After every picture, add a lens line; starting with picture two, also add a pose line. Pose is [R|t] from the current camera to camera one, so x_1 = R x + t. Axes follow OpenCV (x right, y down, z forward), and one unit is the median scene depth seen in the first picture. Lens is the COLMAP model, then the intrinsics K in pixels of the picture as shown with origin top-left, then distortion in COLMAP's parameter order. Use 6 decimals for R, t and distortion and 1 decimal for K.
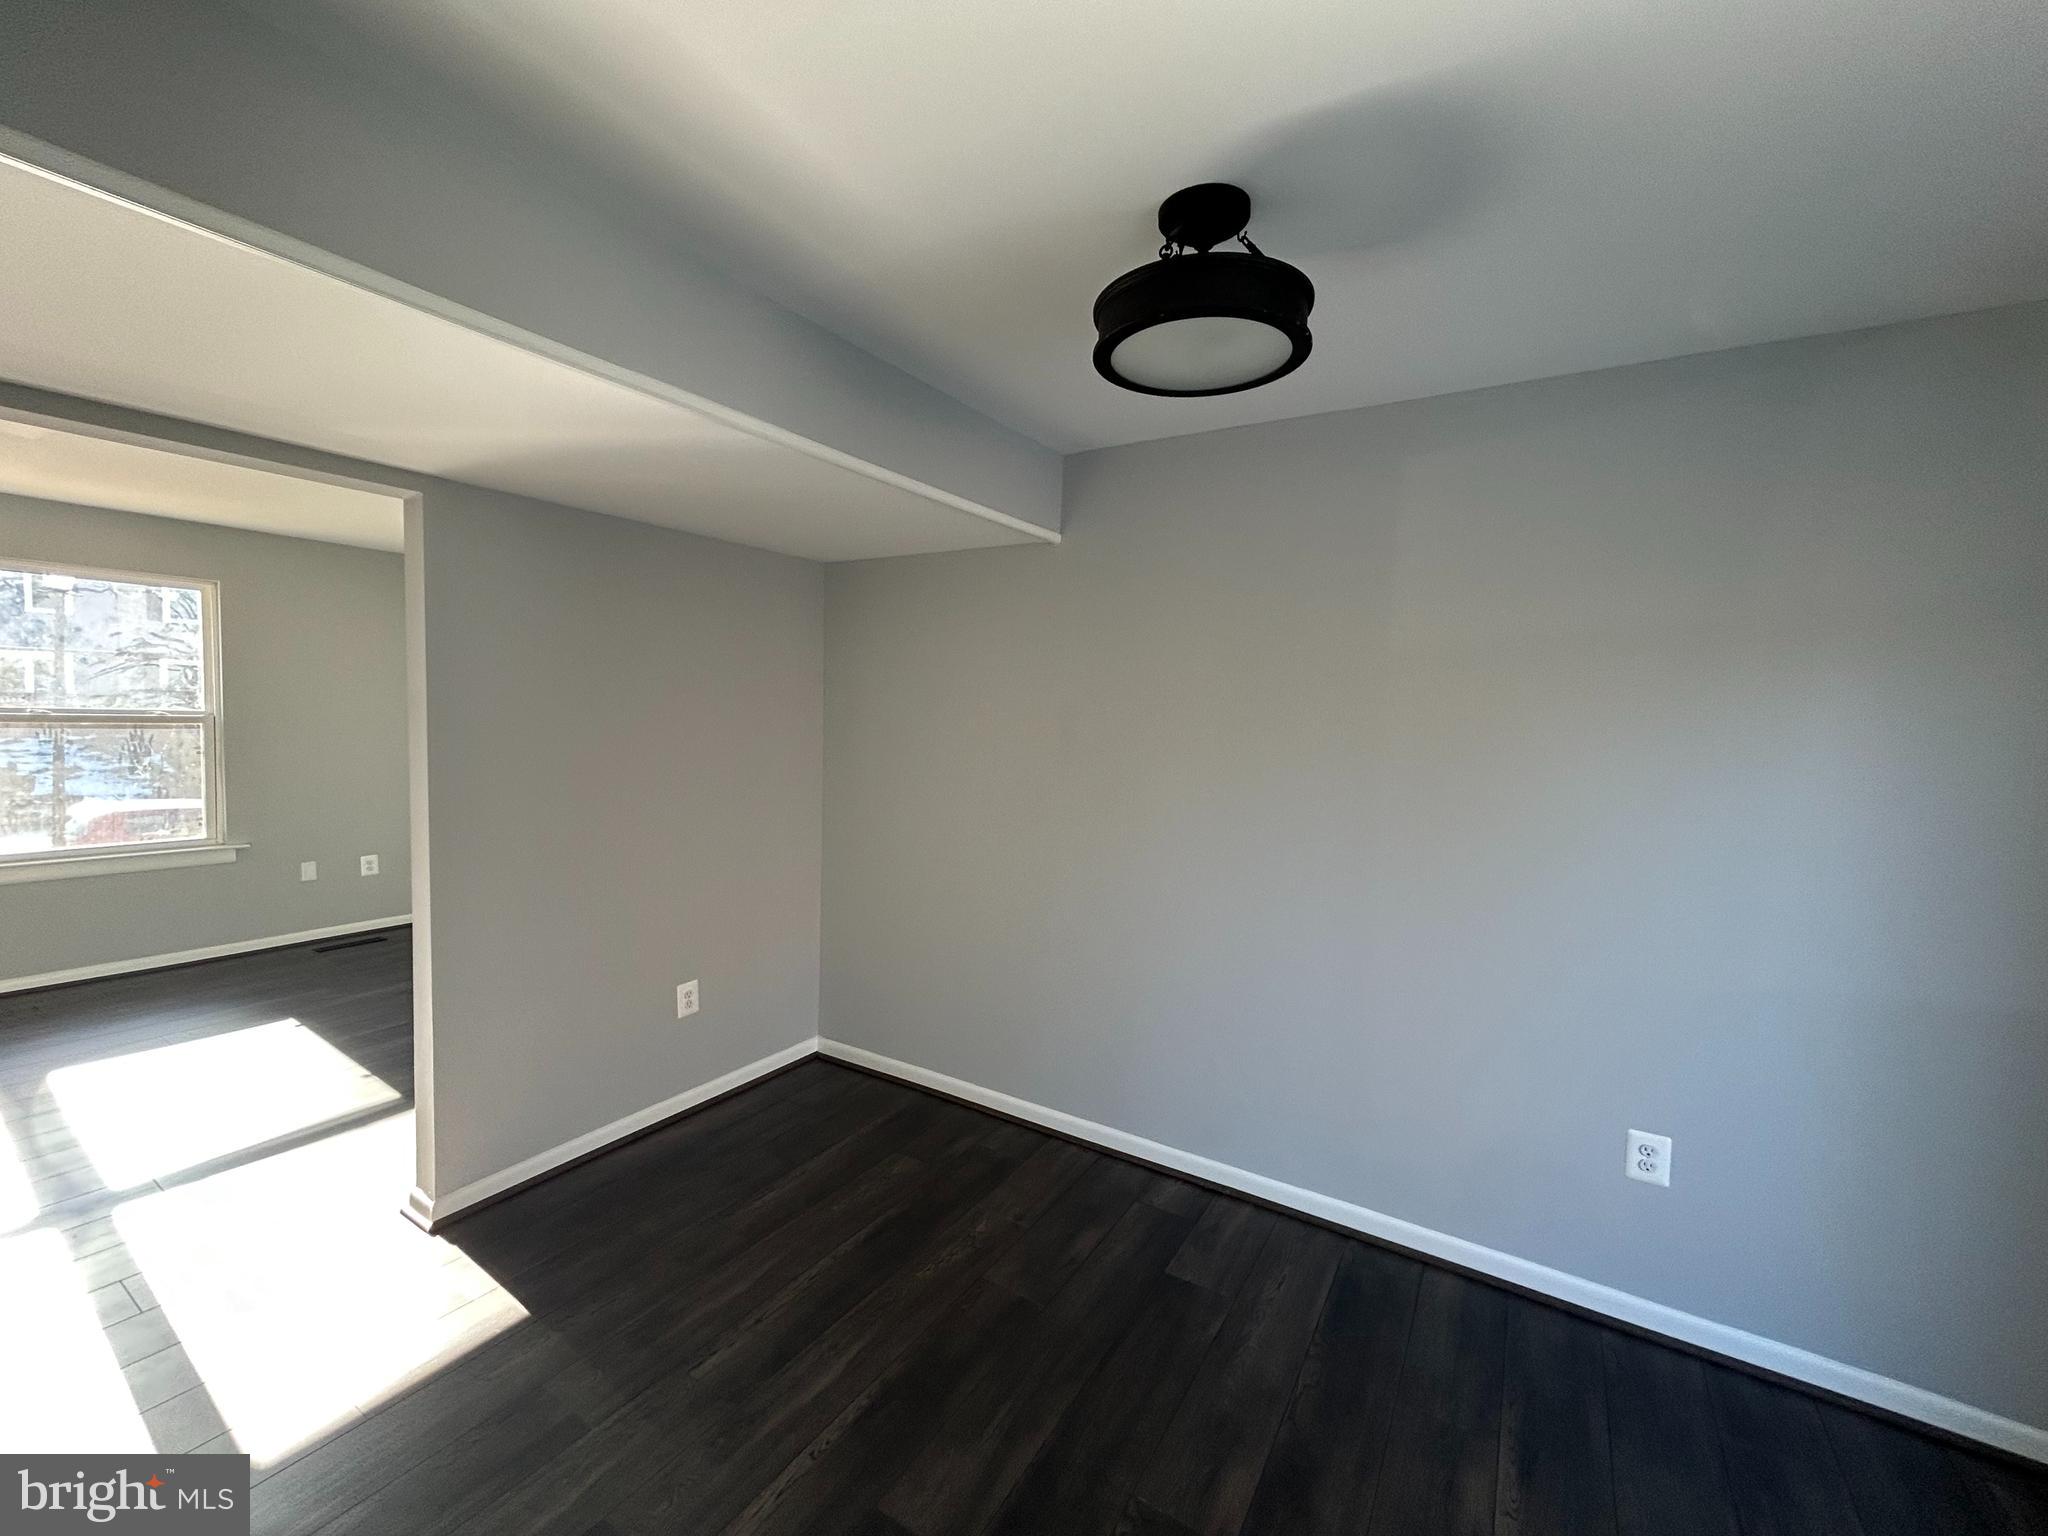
lens RADIAL K [[834.2, 0, 1024.0], [0, 834.2, 768.0], [0, 0, 1]] dist [0.009933, 0.000030]
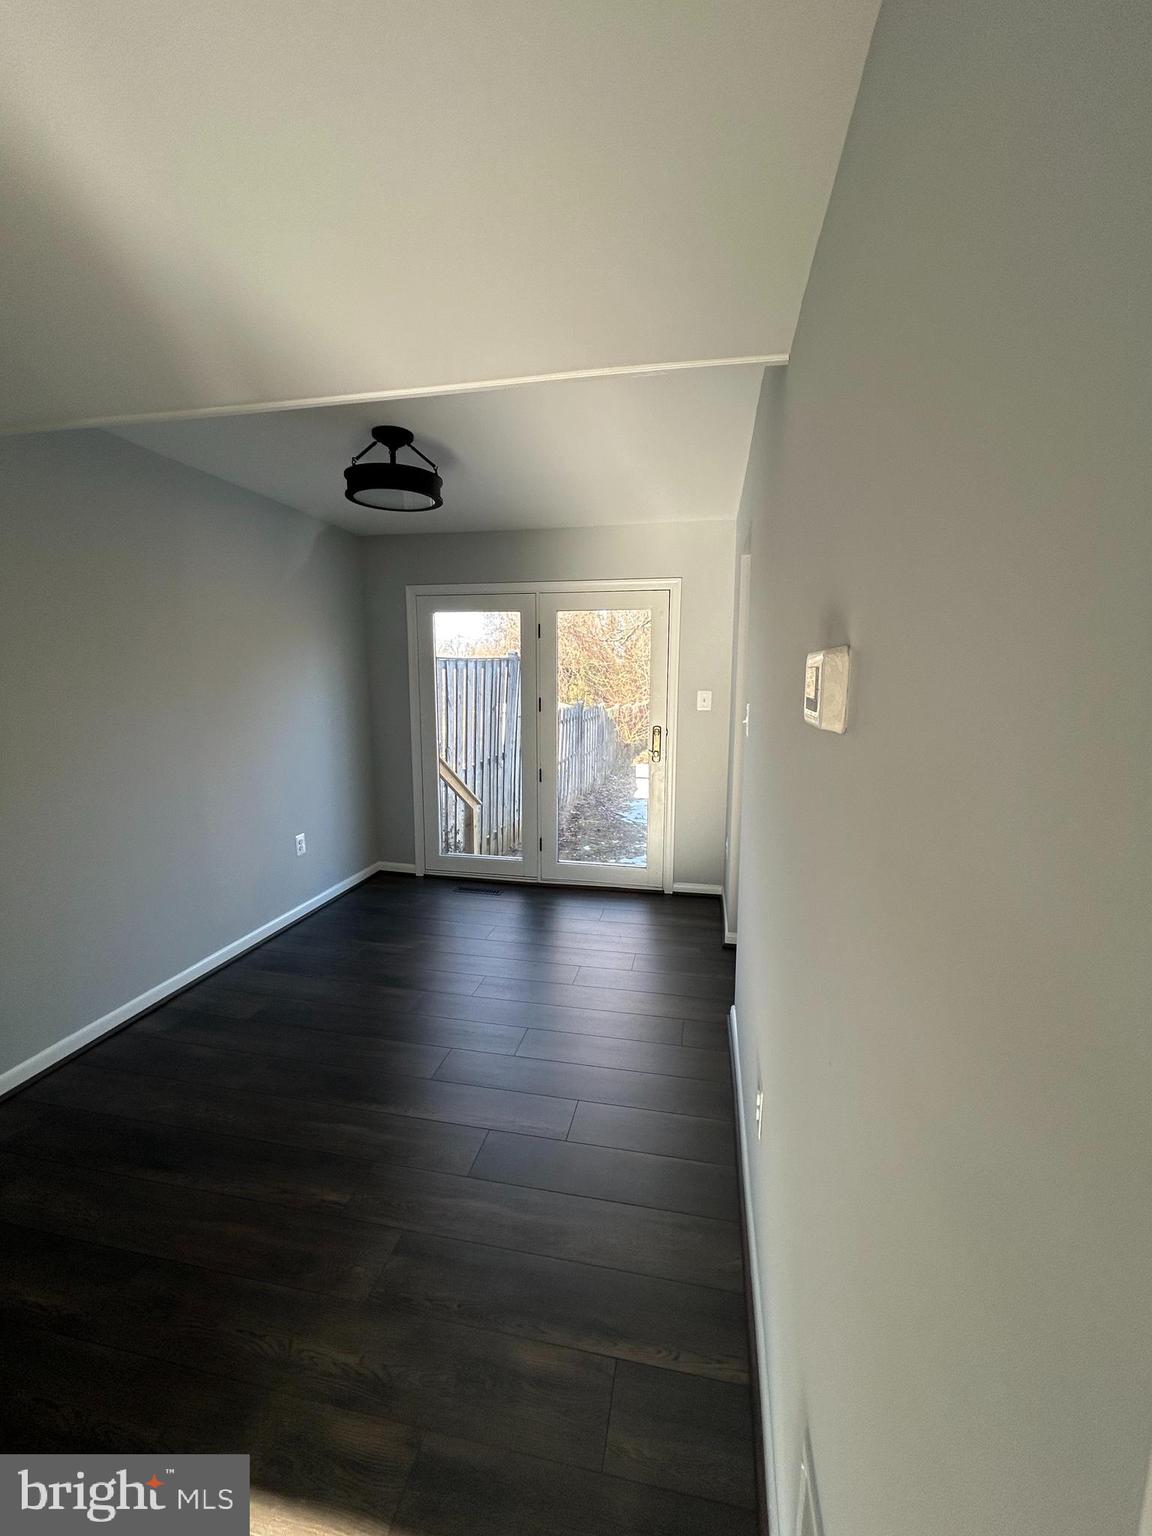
lens RADIAL K [[625.6, 0, 576.0], [0, 625.6, 768.0], [0, 0, 1]] dist [0.009933, 0.000030]
pose [[-0.362561, -0.158370, 0.918405, -1.158436], [0.044867, 0.981347, 0.186936, -0.055071], [-0.930880, 0.108982, -0.348692, 0.861816]]
